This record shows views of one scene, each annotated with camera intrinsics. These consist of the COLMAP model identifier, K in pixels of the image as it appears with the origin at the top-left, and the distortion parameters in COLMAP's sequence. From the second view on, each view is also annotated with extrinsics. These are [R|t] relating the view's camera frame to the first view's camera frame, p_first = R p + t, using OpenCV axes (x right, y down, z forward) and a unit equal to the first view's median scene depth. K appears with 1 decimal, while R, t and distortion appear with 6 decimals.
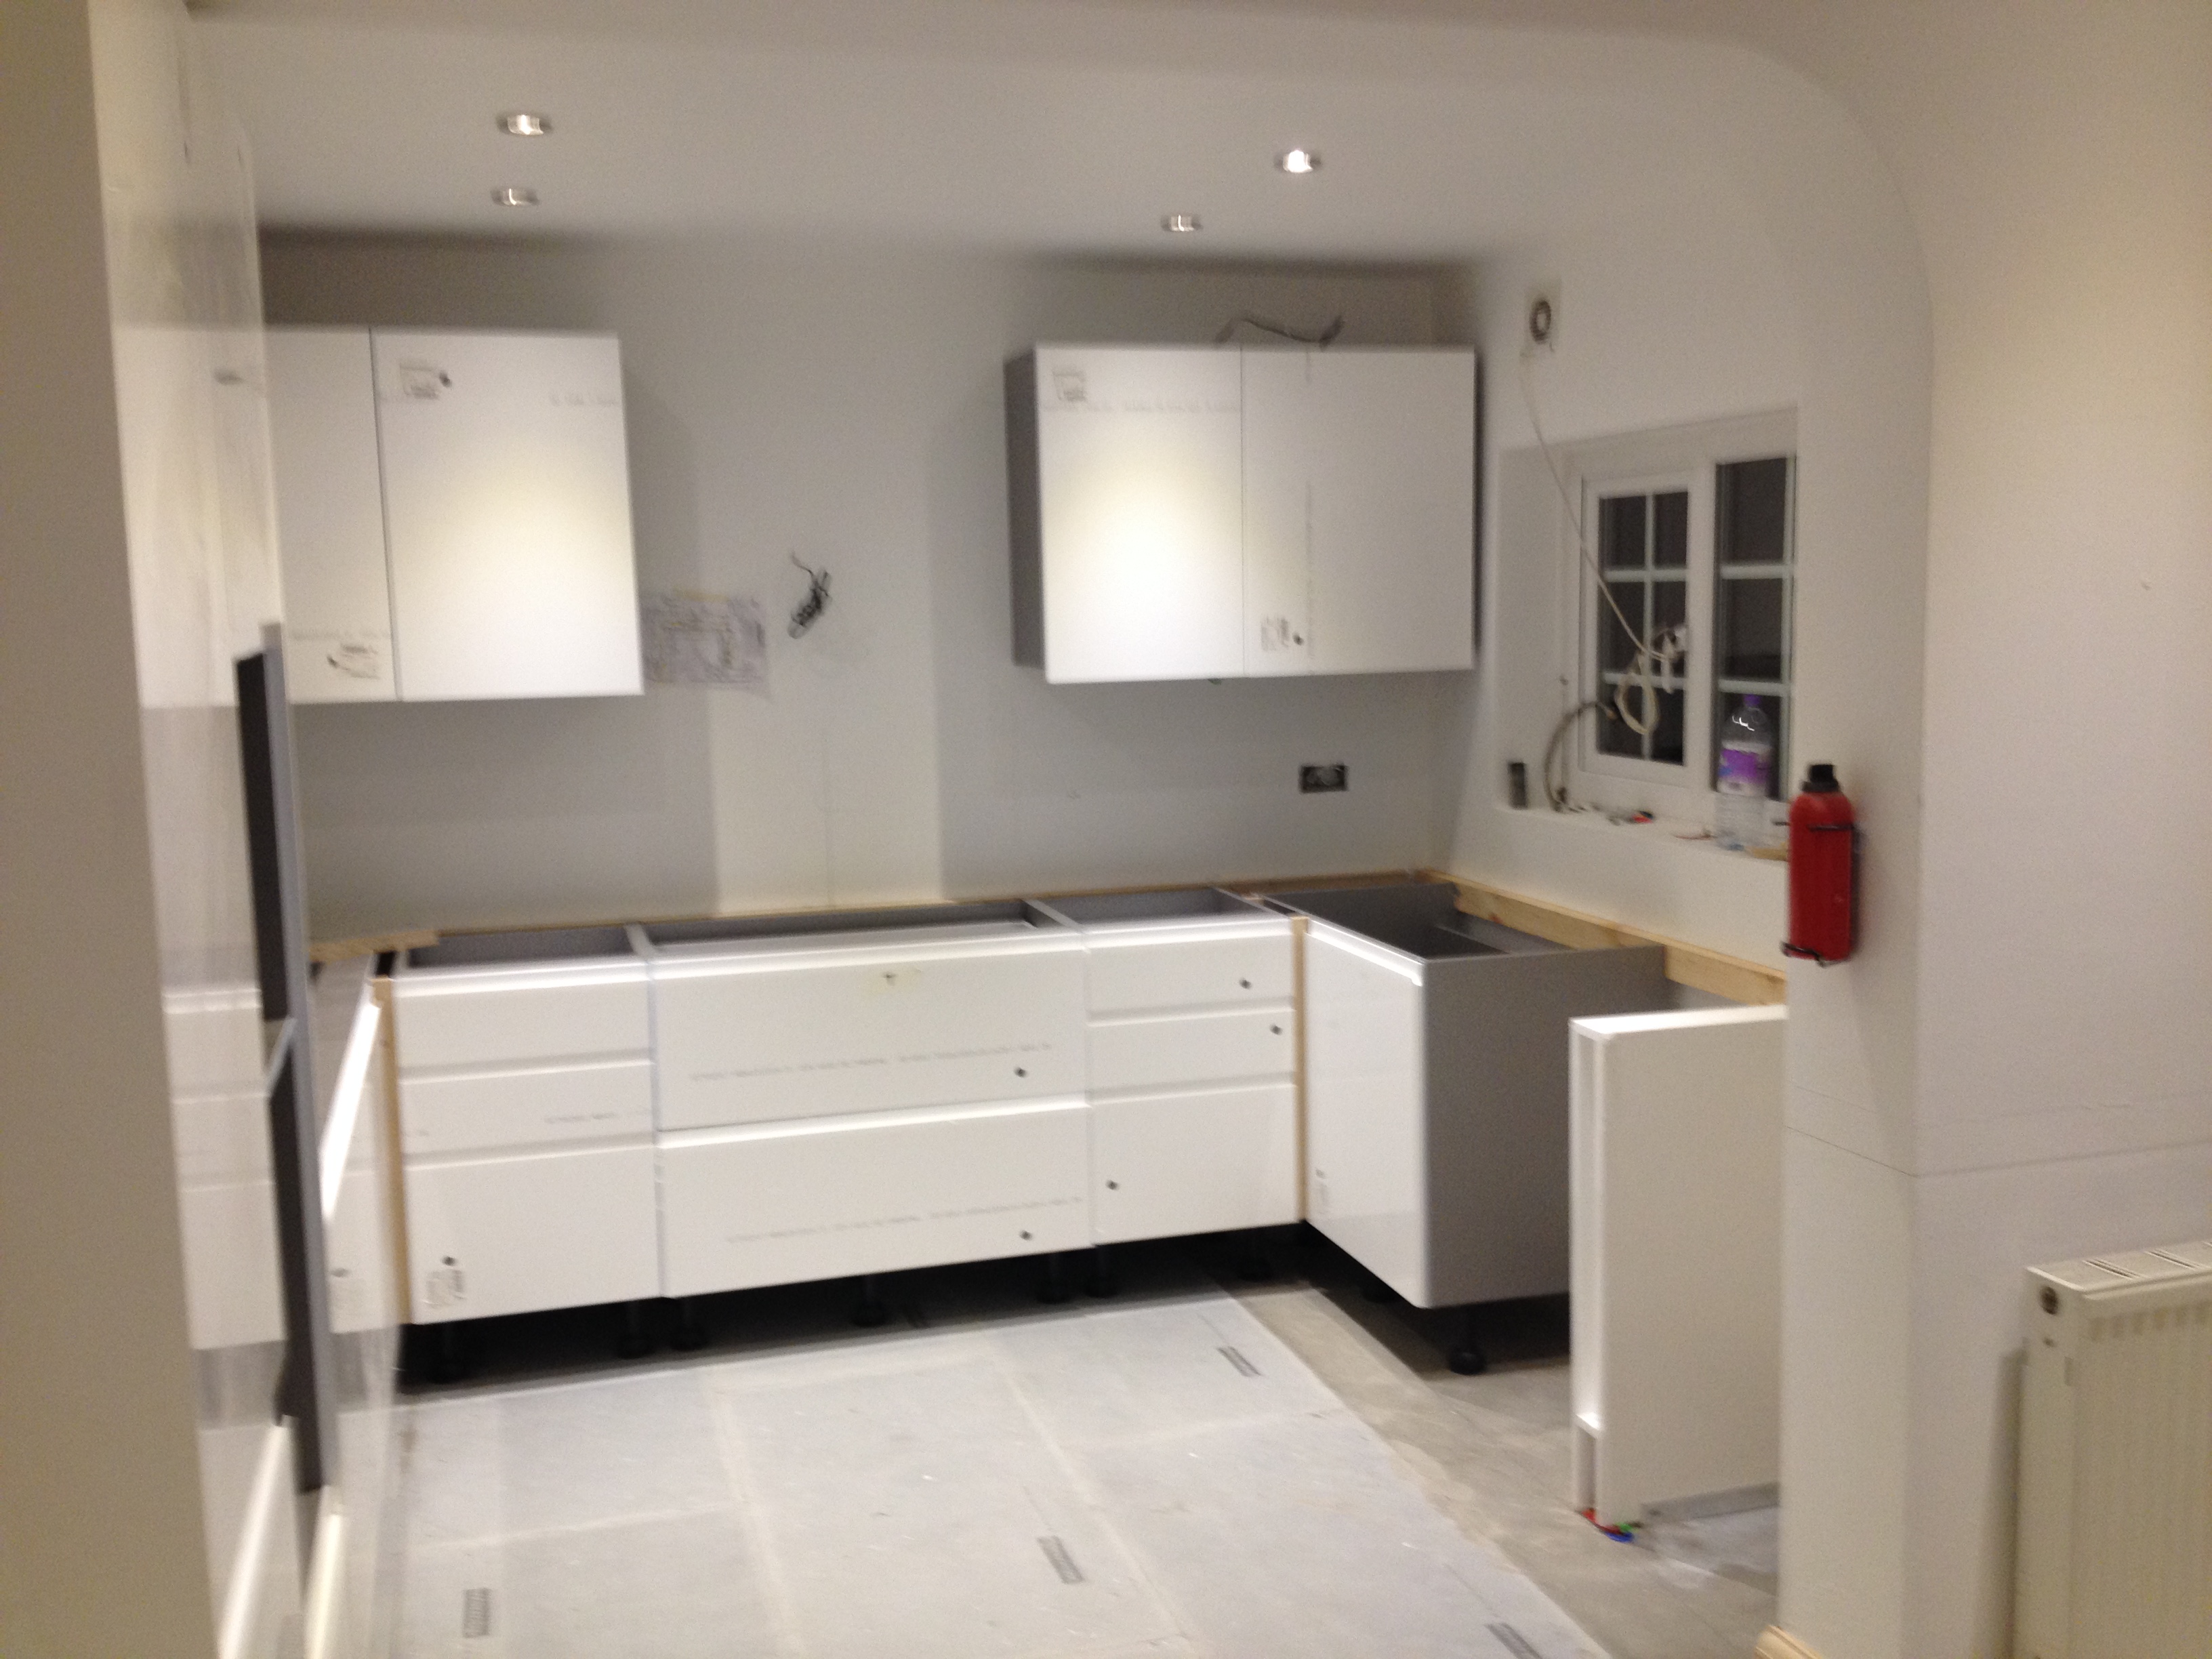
lens RADIAL K [[2011.3, 0, 1106.0], [0, 2011.3, 829.5], [0, 0, 1]] dist [0.132787, -0.412627]
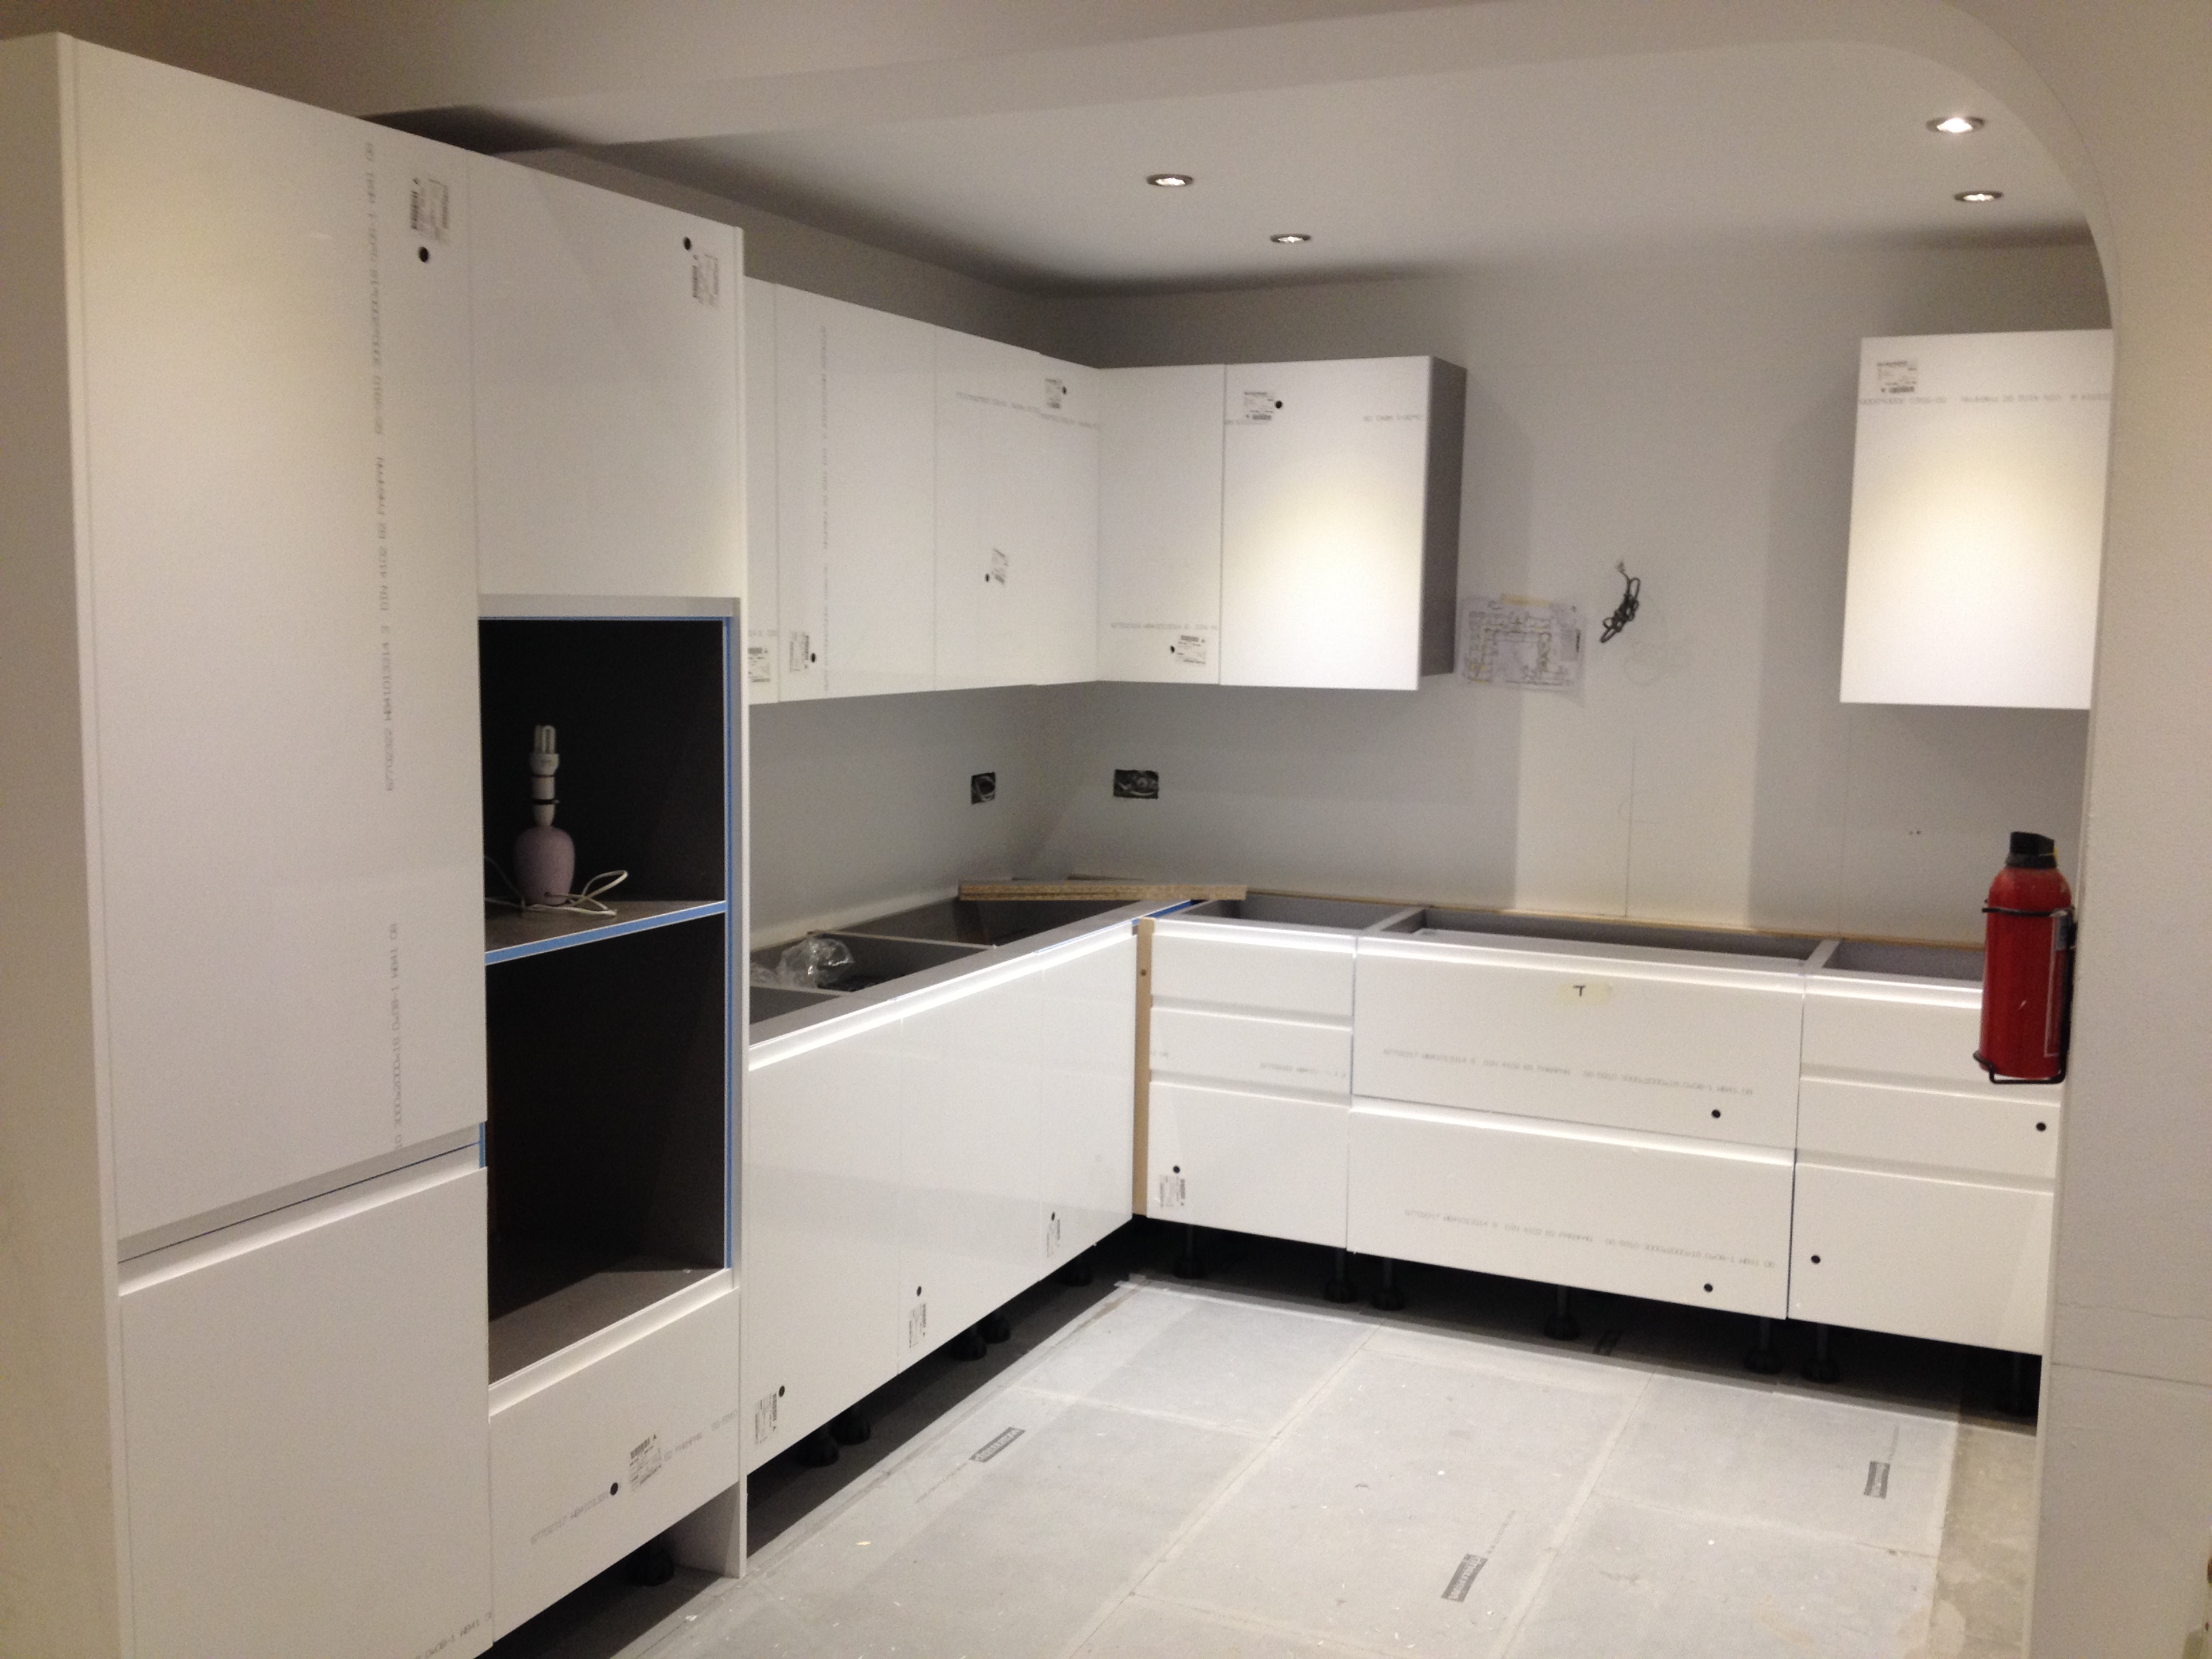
lens RADIAL K [[2038.2, 0, 1107.3], [0, 2038.2, 816.6], [0, 0, 1]] dist [0.168736, -0.442164]
pose [[0.745052, 0.097887, -0.659784, 0.375978], [-0.102573, 0.994221, 0.031675, -0.019003], [0.659072, 0.044077, 0.750787, 0.086582]]
